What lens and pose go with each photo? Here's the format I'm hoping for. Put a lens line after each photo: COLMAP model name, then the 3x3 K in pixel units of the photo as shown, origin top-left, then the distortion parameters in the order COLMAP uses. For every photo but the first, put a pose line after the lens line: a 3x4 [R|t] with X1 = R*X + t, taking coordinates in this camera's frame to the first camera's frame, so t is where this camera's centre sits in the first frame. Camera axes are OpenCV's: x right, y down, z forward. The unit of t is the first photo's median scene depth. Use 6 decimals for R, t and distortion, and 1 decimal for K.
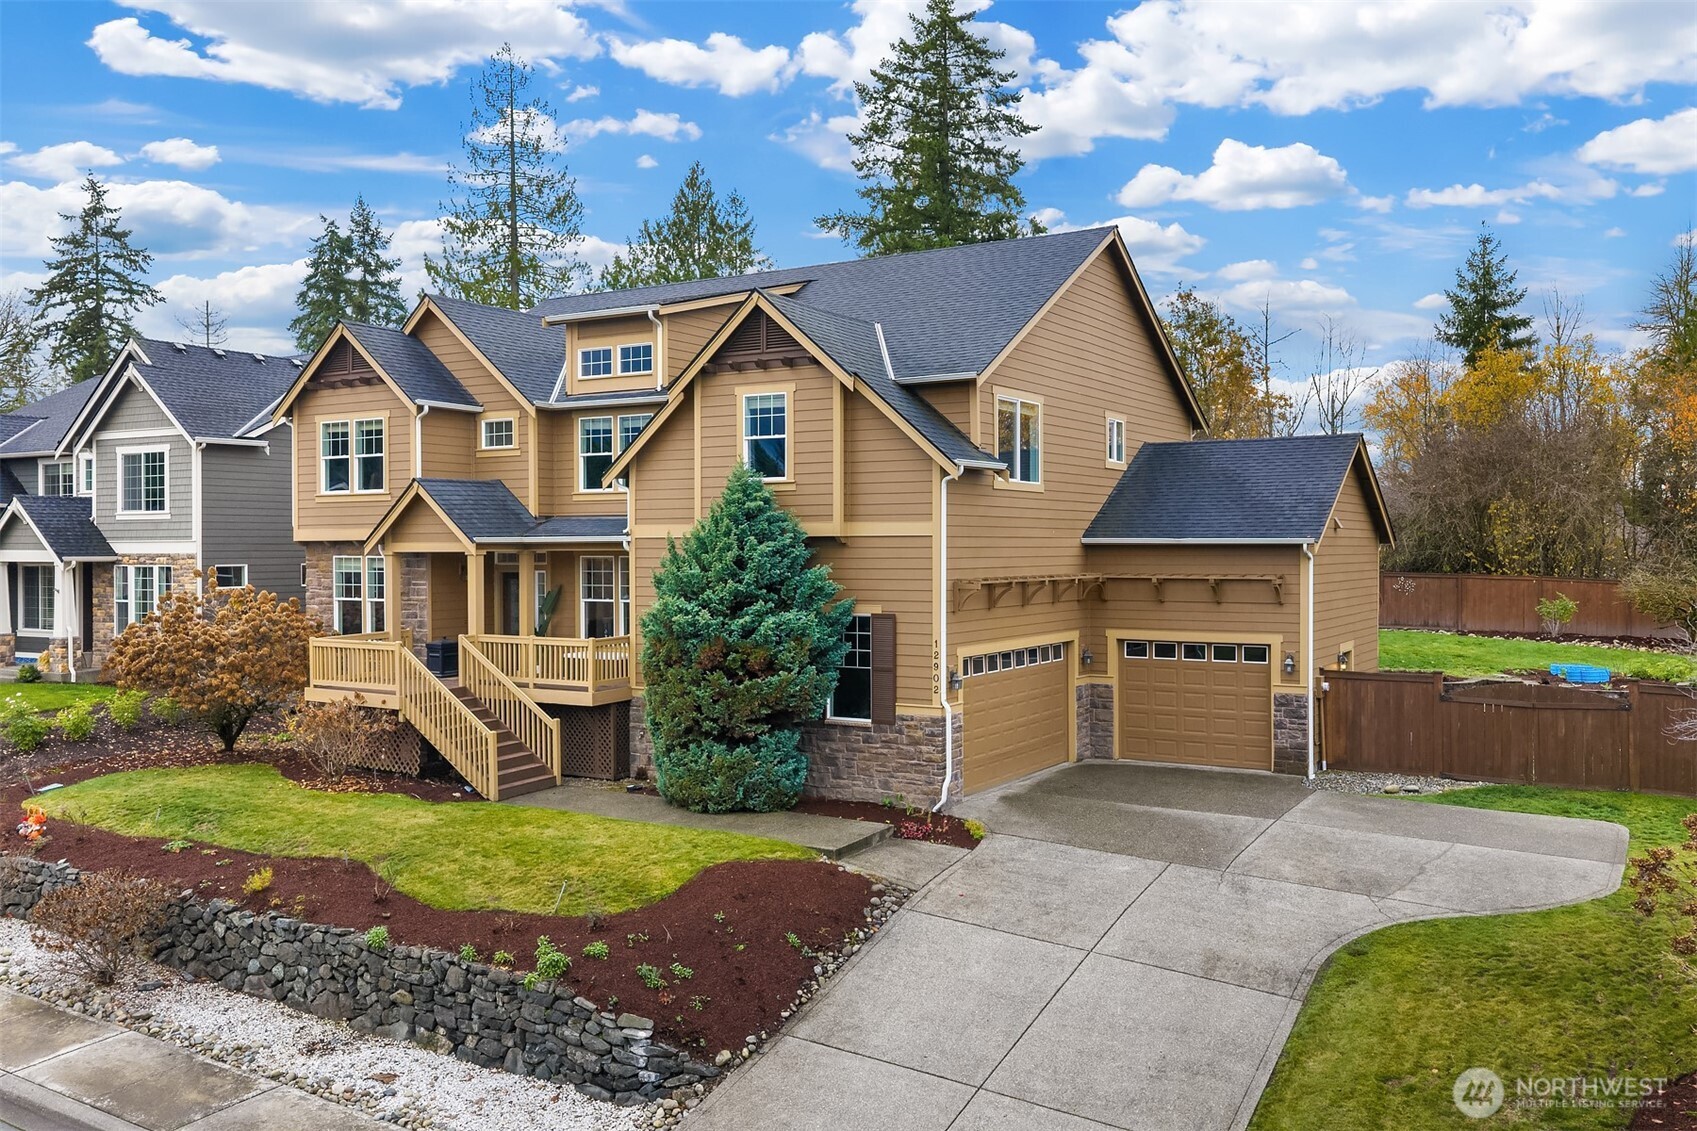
lens RADIAL K [[1369.9, 0, 854.8], [0, 1369.9, 572.1], [0, 0, 1]] dist [0.005680, -0.010763]
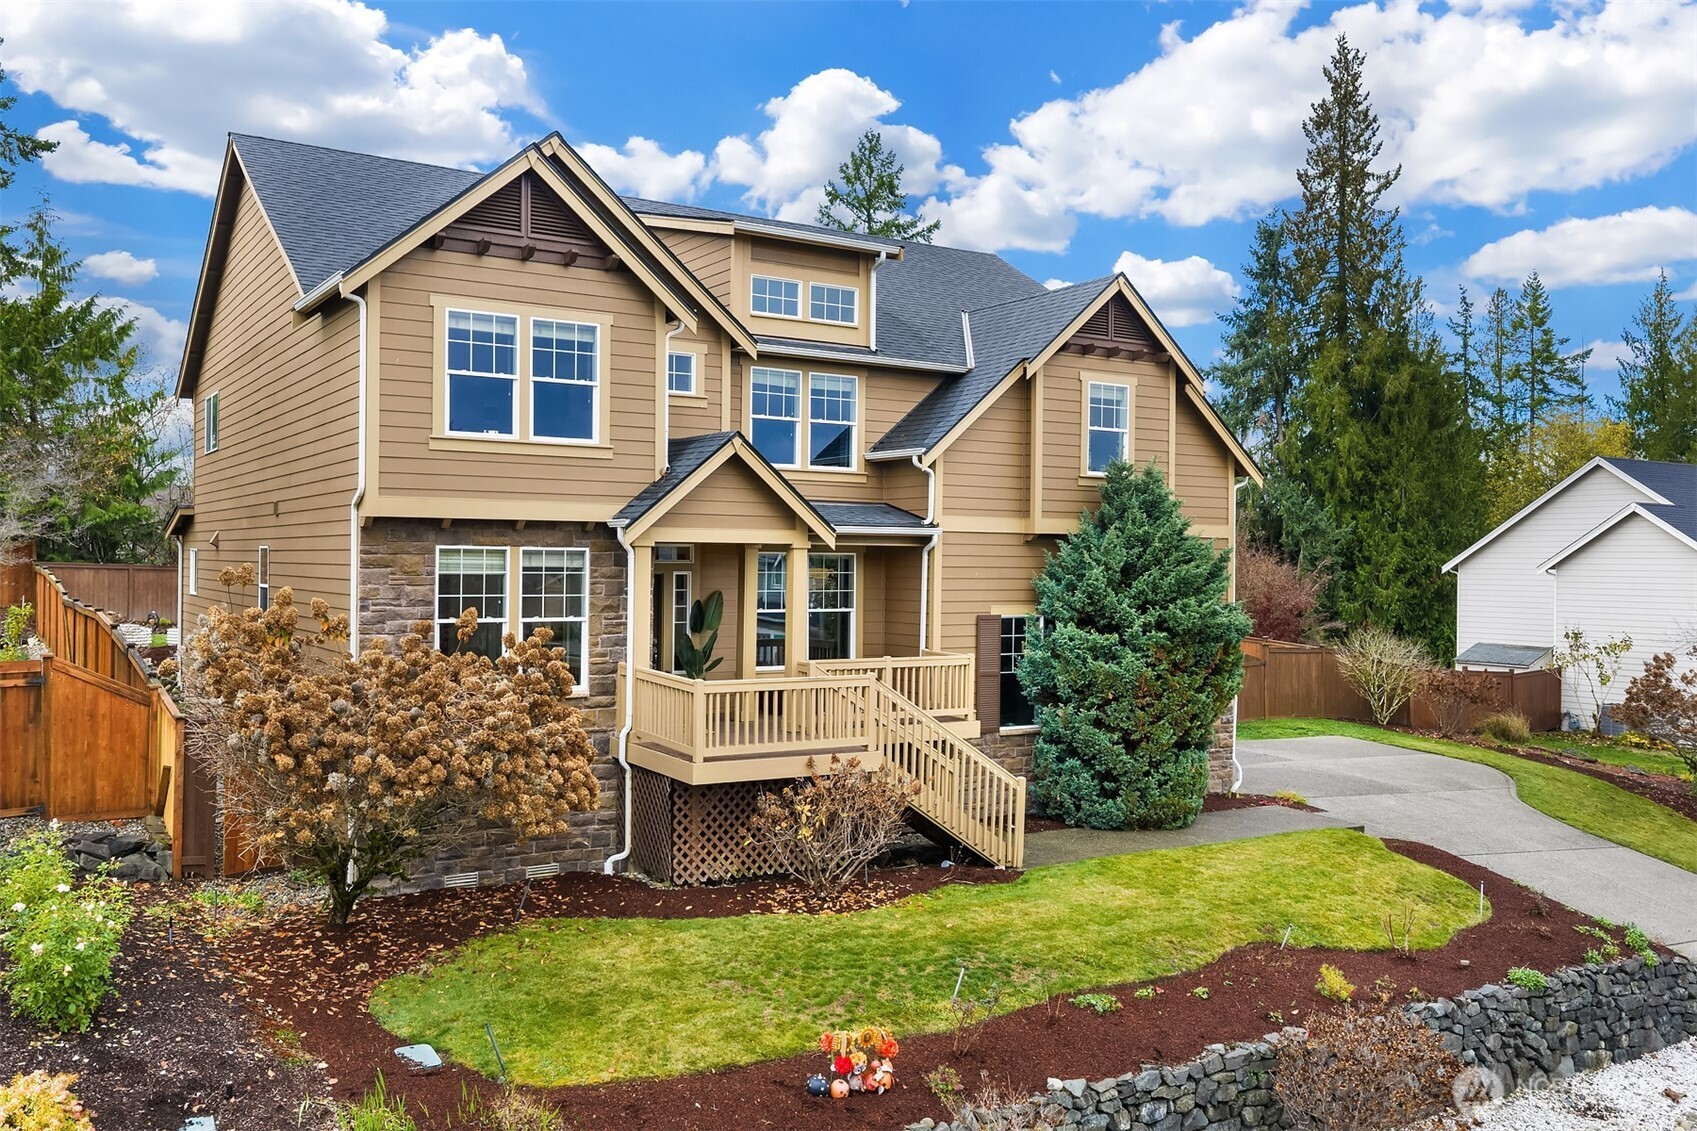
lens RADIAL K [[1369.9, 0, 854.8], [0, 1369.9, 572.1], [0, 0, 1]] dist [0.005680, -0.010763]
pose [[0.464195, 0.001907, 0.885731, -0.910914], [0.006473, 0.999964, -0.005546, 0.003868], [-0.885709, 0.008307, 0.464166, 0.664003]]
